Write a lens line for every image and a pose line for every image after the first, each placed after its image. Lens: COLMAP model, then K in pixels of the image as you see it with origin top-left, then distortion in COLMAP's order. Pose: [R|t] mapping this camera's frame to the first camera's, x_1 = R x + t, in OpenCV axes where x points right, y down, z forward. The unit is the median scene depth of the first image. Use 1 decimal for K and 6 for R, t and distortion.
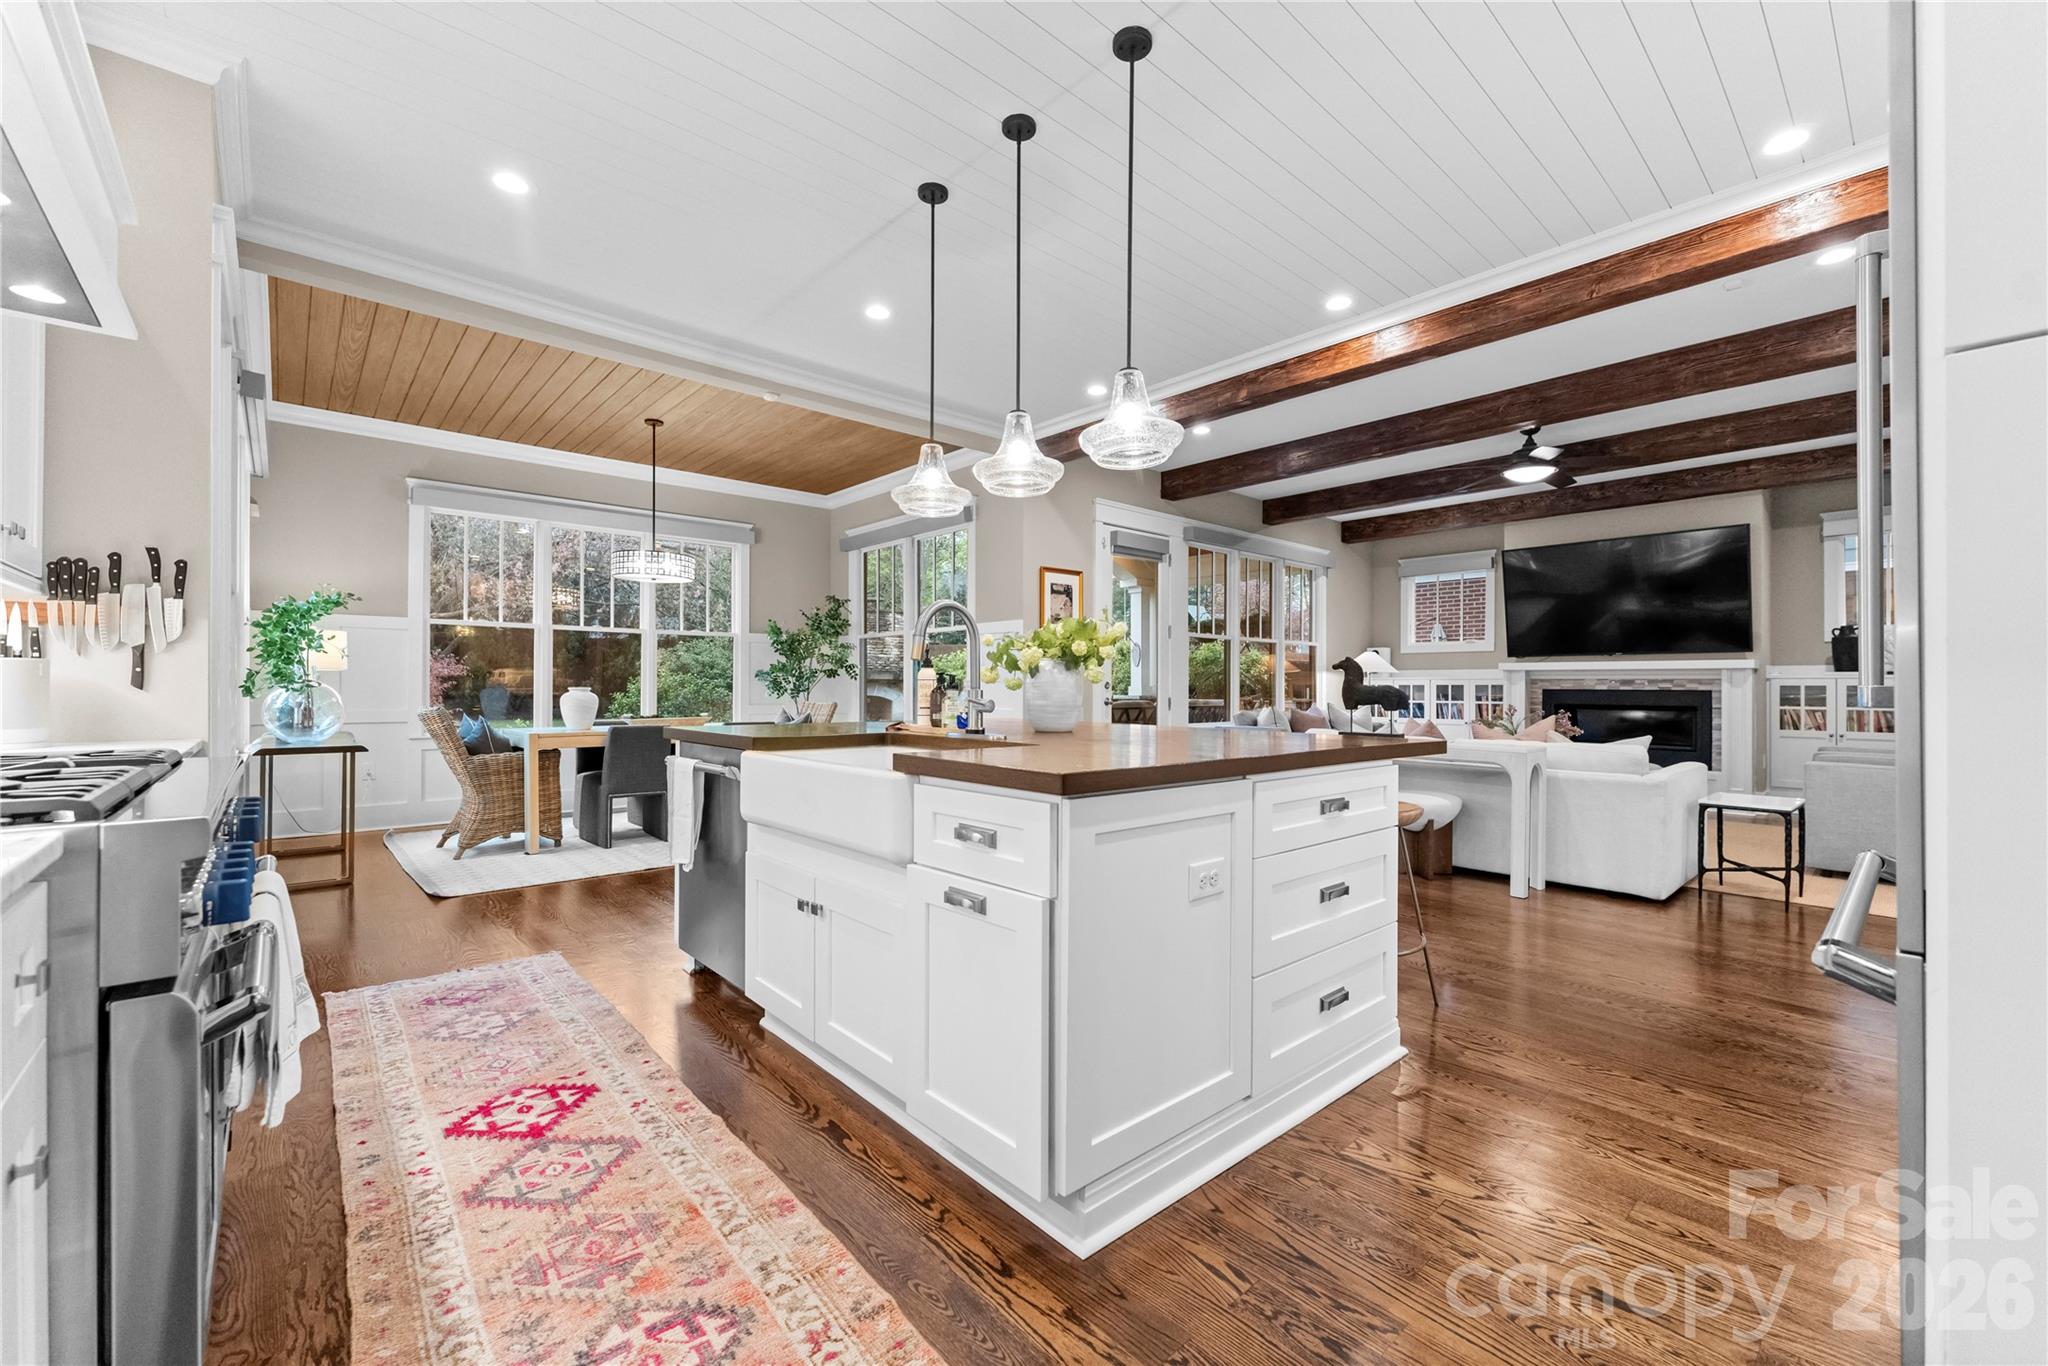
lens RADIAL K [[832.3, 0, 1028.2], [0, 832.3, 681.4], [0, 0, 1]] dist [0.000420, -0.000571]
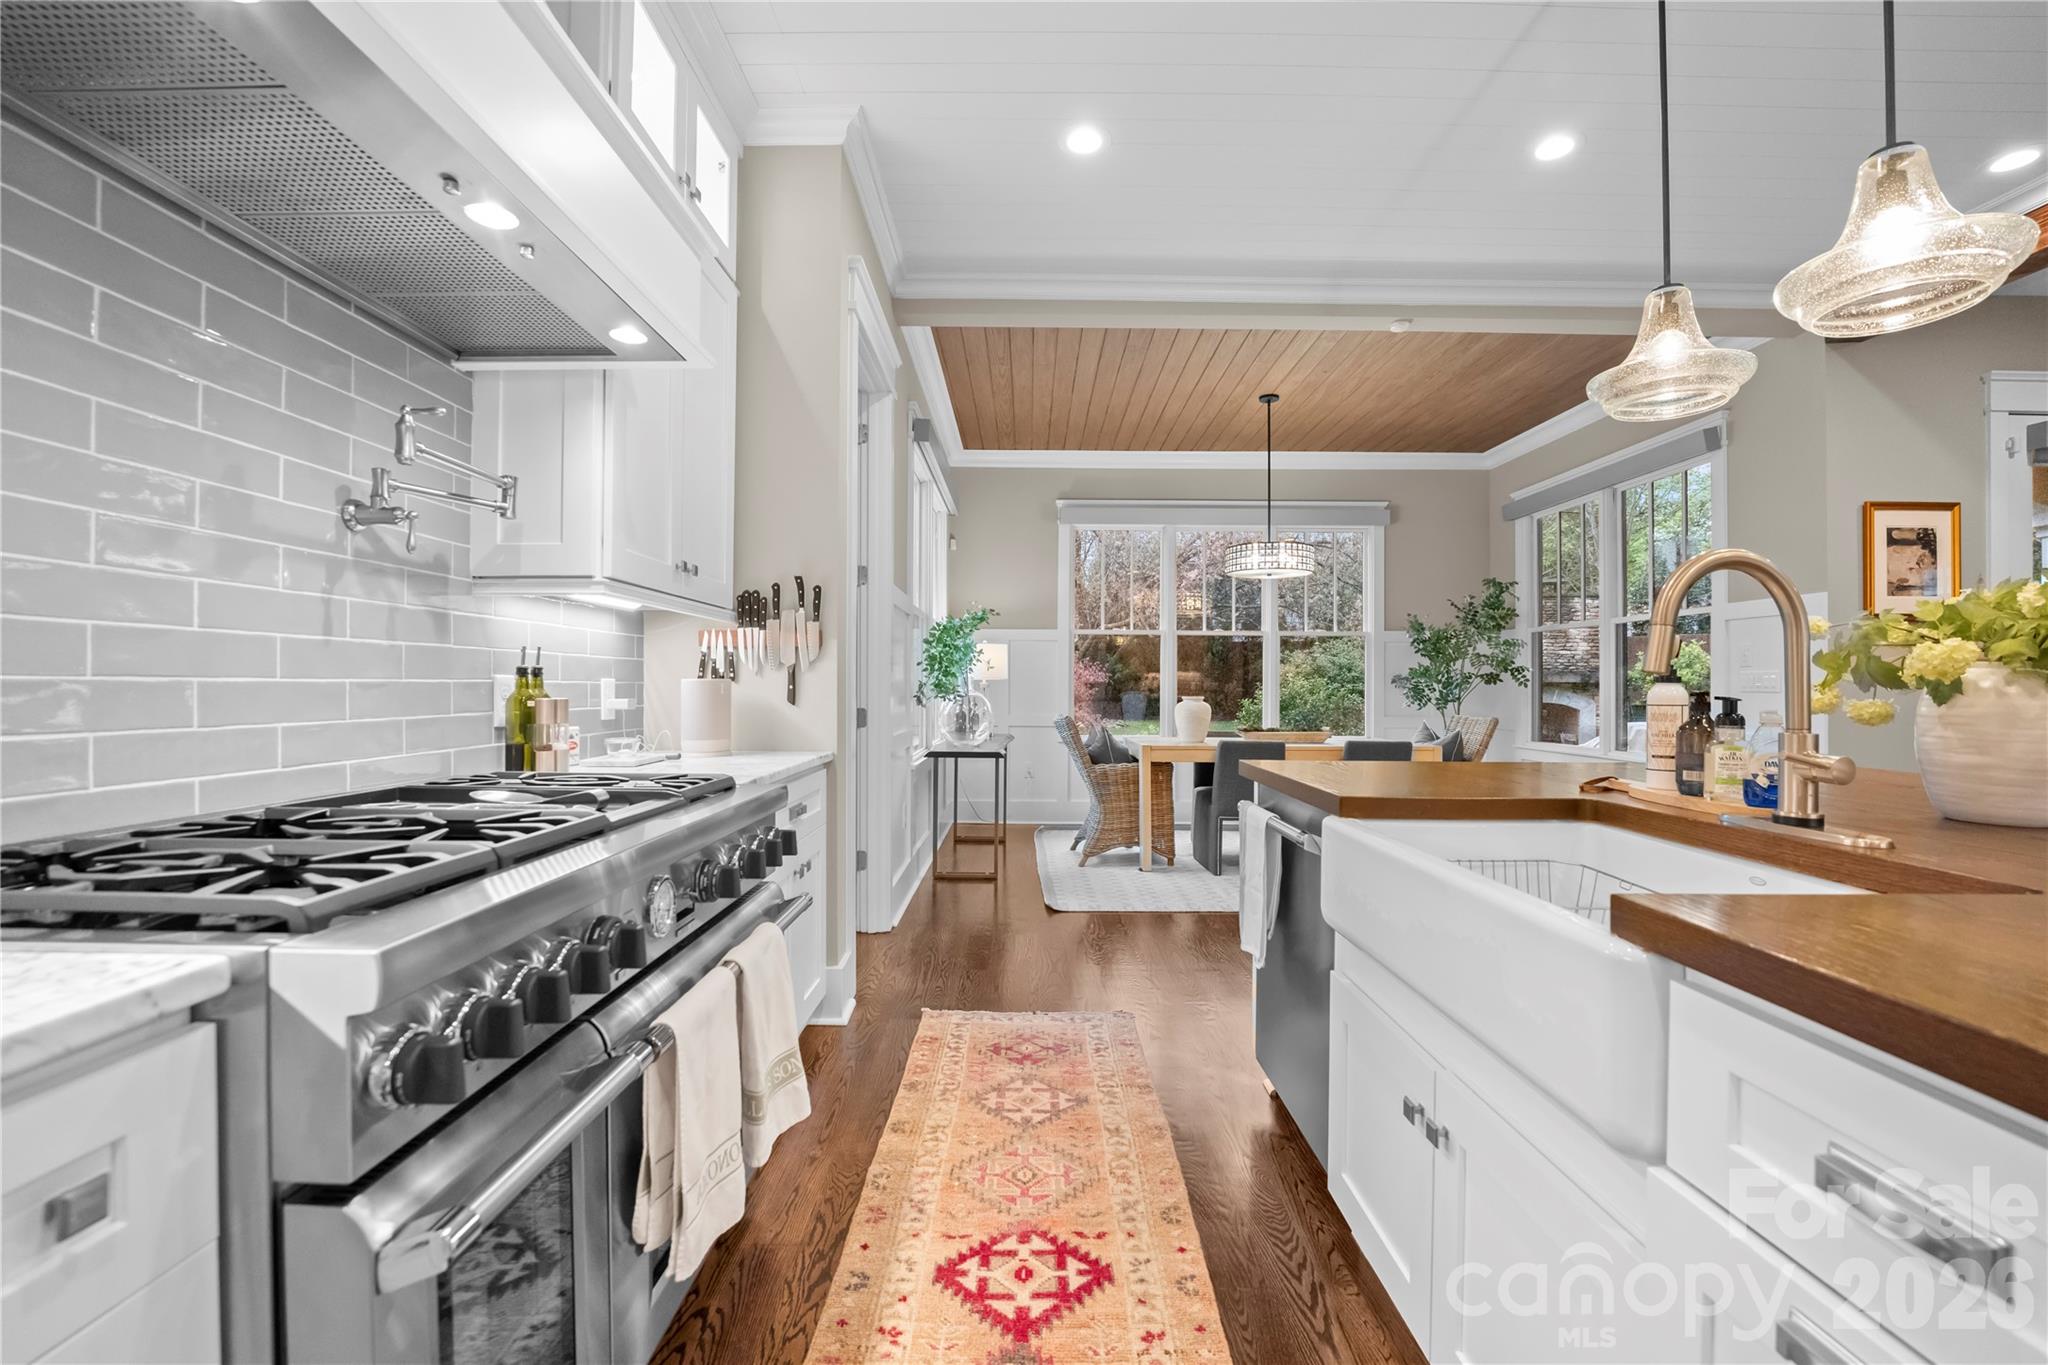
lens RADIAL K [[863.9, 0, 1020.3], [0, 863.9, 681.3], [0, 0, 1]] dist [-0.025678, 0.001265]
pose [[0.738838, -0.001577, -0.673881, -0.030941], [0.000794, 0.999999, -0.001468, -0.009023], [0.673883, 0.000550, 0.738838, 0.158716]]
